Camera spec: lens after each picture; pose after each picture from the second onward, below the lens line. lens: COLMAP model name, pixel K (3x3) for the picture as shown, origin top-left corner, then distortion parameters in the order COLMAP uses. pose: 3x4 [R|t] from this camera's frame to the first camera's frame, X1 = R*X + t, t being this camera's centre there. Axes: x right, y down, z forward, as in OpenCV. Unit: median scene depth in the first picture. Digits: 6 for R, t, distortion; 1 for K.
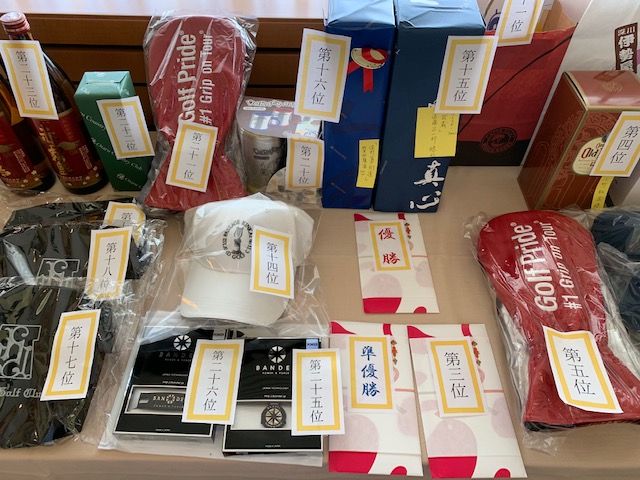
lens RADIAL K [[486.0, 0, 319.7], [0, 486.0, 241.6], [0, 0, 1]] dist [-0.004621, -0.010625]
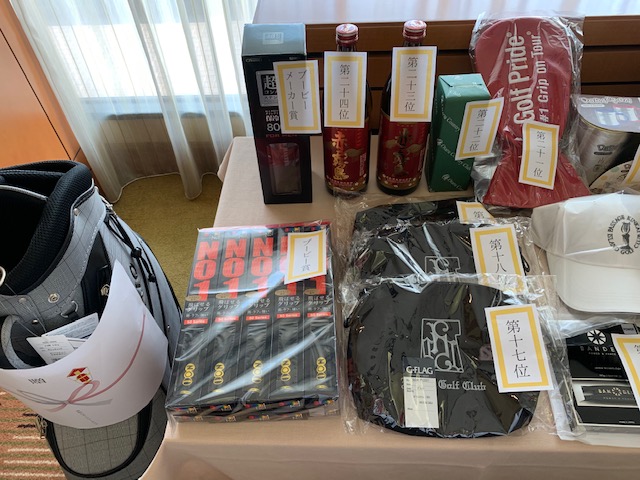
lens RADIAL K [[486.0, 0, 319.6], [0, 486.0, 238.8], [0, 0, 1]] dist [-0.004621, -0.010625]
pose [[0.995614, -0.017979, -0.091810, -0.621182], [0.016475, 0.999718, -0.017105, 0.009858], [0.092092, 0.015518, 0.995630, -0.047615]]
